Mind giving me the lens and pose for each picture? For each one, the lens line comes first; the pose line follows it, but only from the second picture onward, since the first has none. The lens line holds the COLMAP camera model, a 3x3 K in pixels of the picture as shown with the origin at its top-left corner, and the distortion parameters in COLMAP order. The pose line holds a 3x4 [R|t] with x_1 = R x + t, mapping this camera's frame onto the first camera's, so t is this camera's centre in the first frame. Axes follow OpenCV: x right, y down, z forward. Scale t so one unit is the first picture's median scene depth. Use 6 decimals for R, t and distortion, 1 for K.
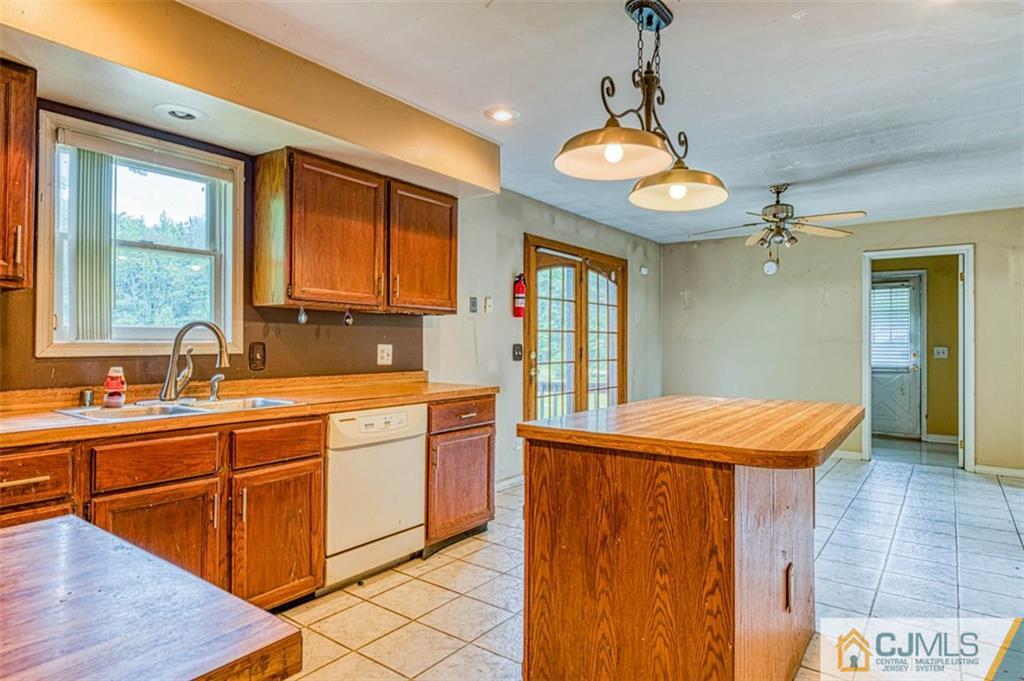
lens RADIAL K [[585.5, 0, 508.1], [0, 585.5, 336.0], [0, 0, 1]] dist [-0.002186, 0.001618]
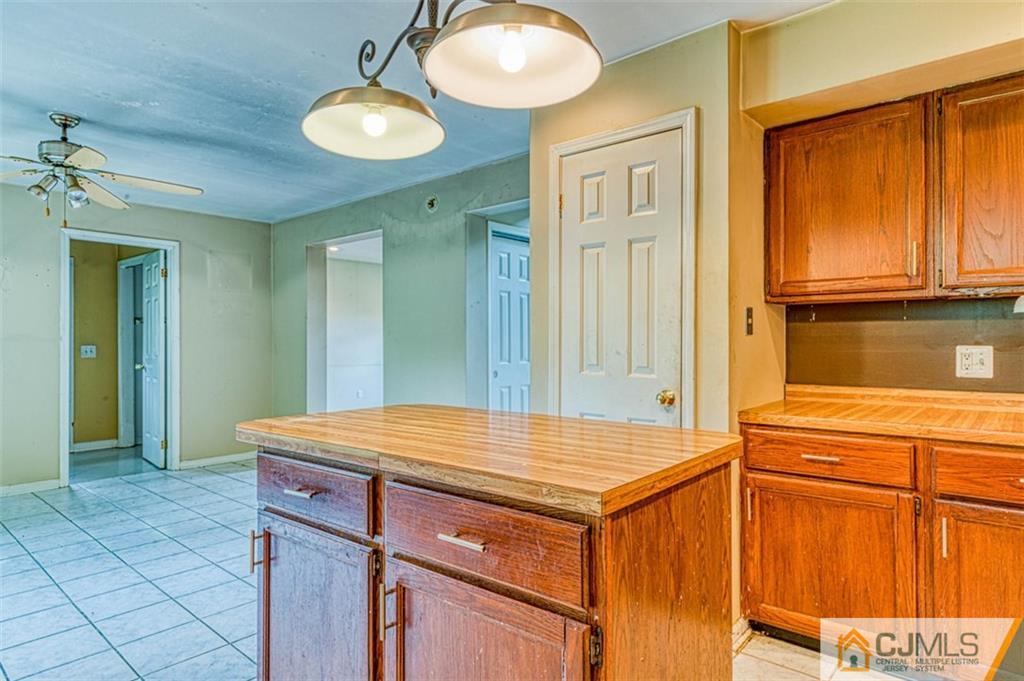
lens RADIAL K [[585.5, 0, 536.0], [0, 585.5, 335.1], [0, 0, 1]] dist [-0.002186, 0.001618]
pose [[0.052738, 0.006215, 0.998589, -0.192763], [-0.008769, 0.999945, -0.005760, 0.003250], [-0.998570, -0.008453, 0.052789, 0.378217]]
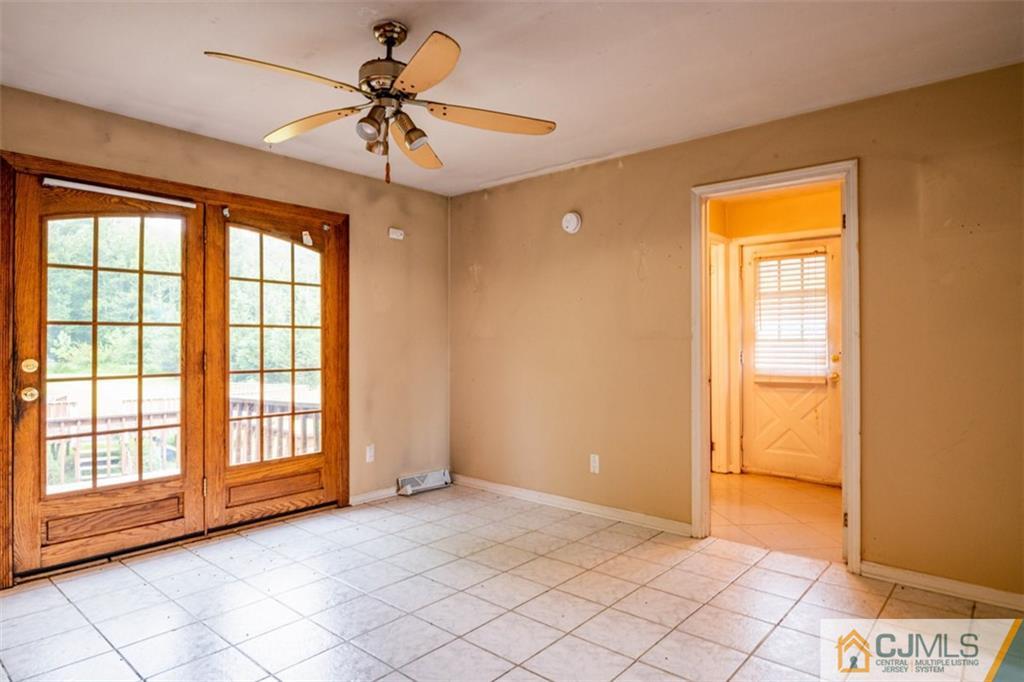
lens RADIAL K [[585.5, 0, 517.8], [0, 585.5, 338.9], [0, 0, 1]] dist [-0.002186, 0.001618]
pose [[0.997147, -0.007380, -0.075119, 0.581110], [0.007744, 0.999960, 0.004564, 0.008026], [0.075082, -0.005132, 0.997164, 0.481628]]
